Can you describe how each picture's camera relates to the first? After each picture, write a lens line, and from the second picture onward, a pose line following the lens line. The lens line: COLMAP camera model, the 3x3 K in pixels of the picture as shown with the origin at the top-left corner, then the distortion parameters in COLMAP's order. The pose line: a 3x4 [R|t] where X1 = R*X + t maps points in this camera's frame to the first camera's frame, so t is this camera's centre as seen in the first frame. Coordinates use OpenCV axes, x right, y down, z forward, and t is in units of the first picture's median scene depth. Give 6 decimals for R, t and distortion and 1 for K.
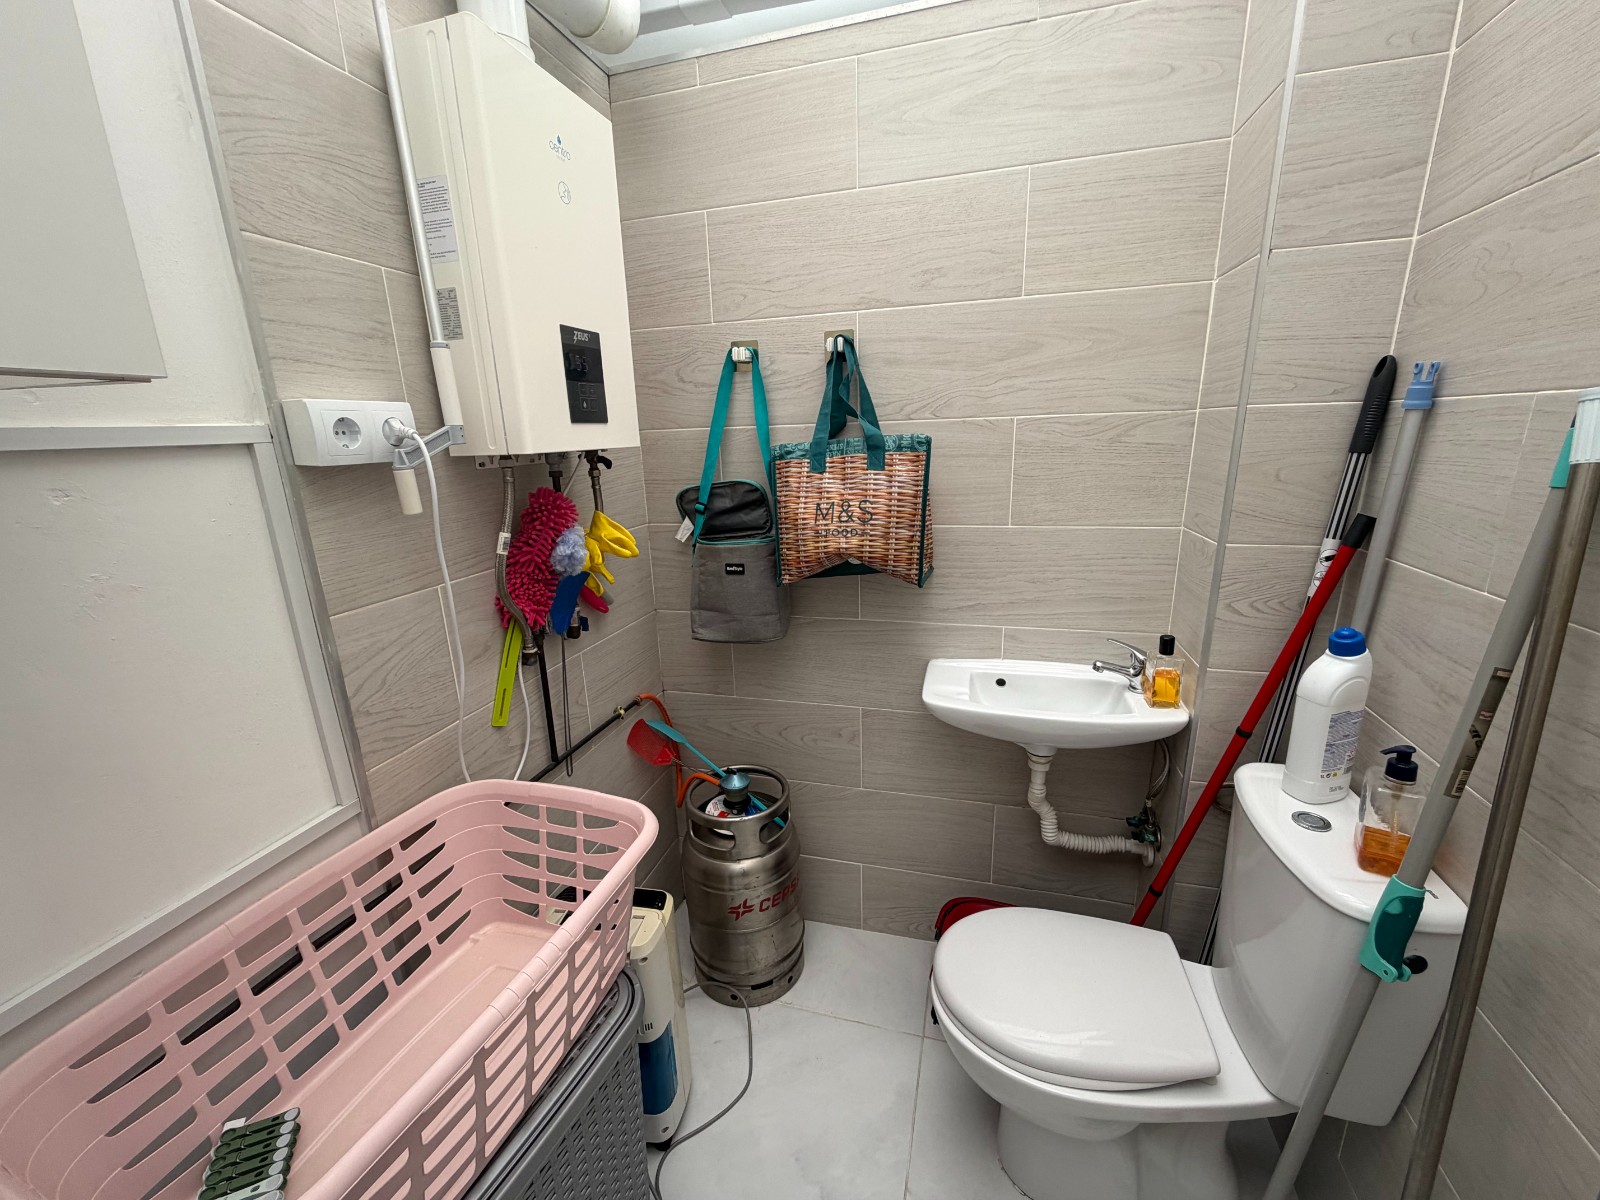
lens RADIAL K [[638.0, 0, 796.2], [0, 638.0, 601.3], [0, 0, 1]] dist [-0.000459, 0.000238]
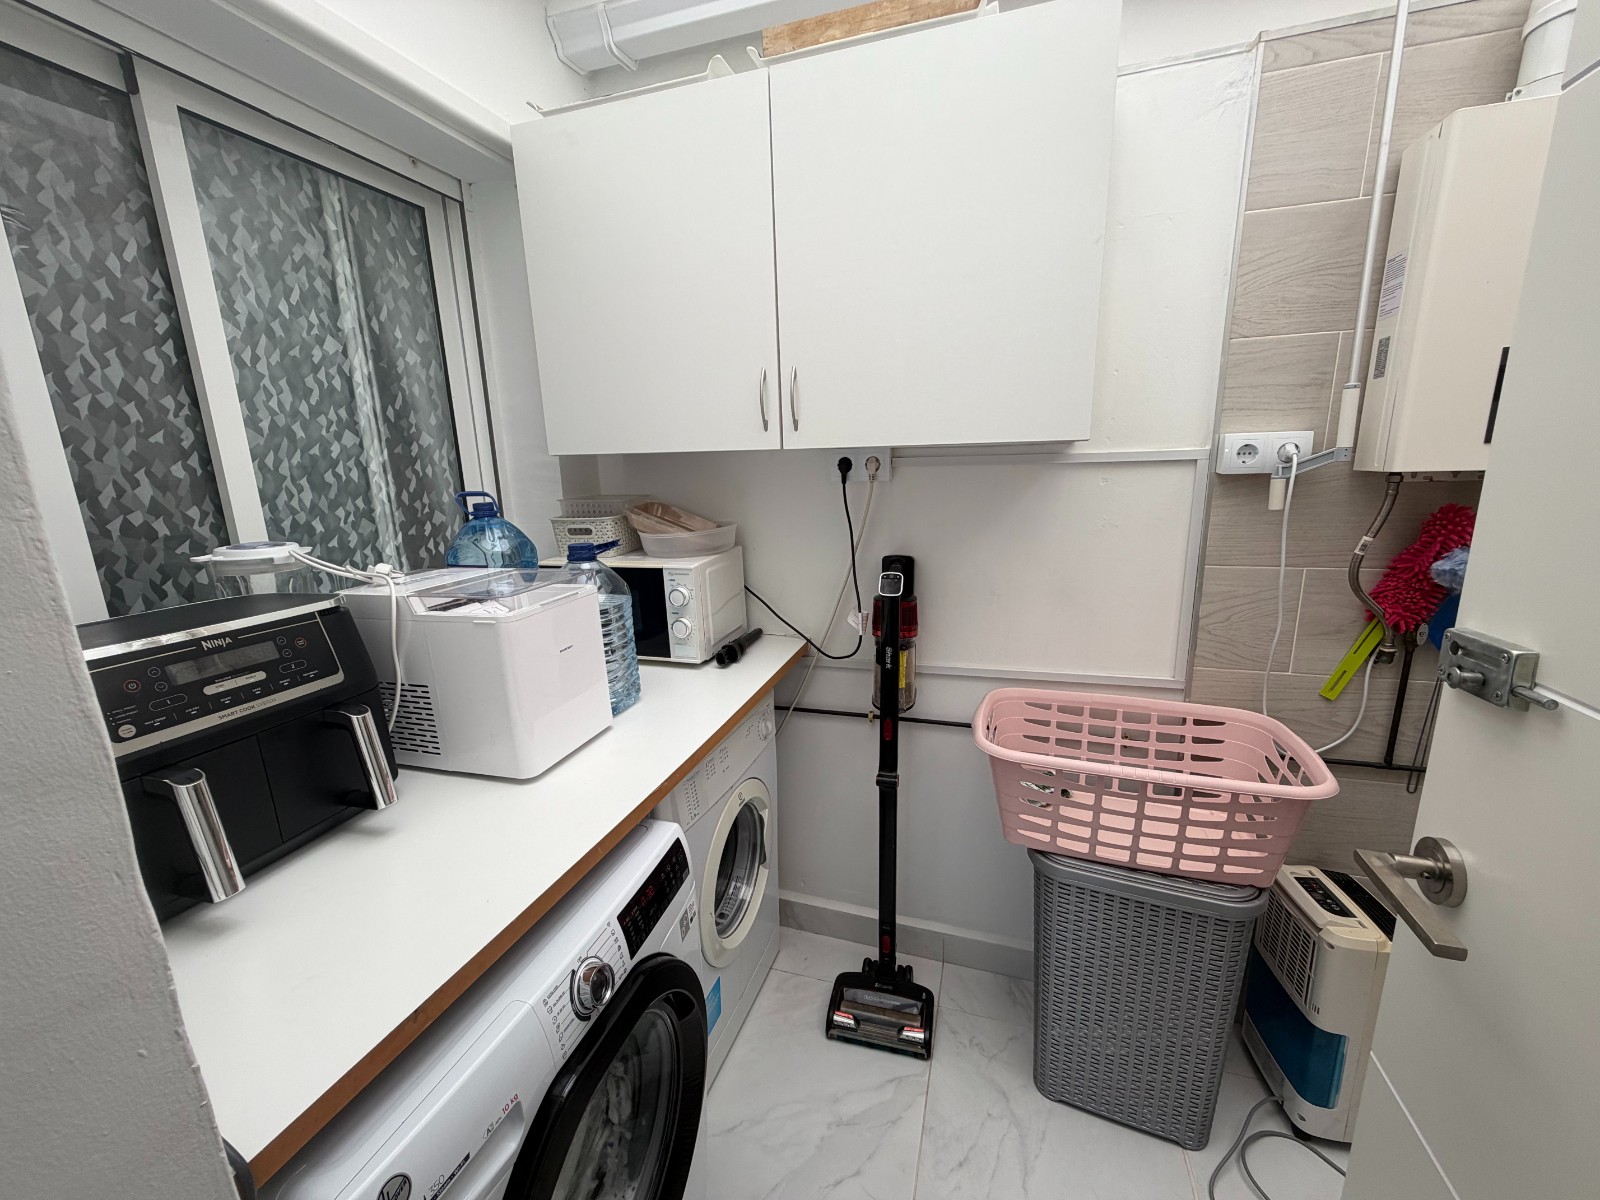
lens RADIAL K [[638.0, 0, 796.2], [0, 638.0, 601.3], [0, 0, 1]] dist [-0.000459, 0.000238]
pose [[-0.035540, 0.243112, -0.969347, 0.868742], [-0.230456, 0.941824, 0.244658, -0.045281], [0.972434, 0.232087, 0.022554, -0.031369]]
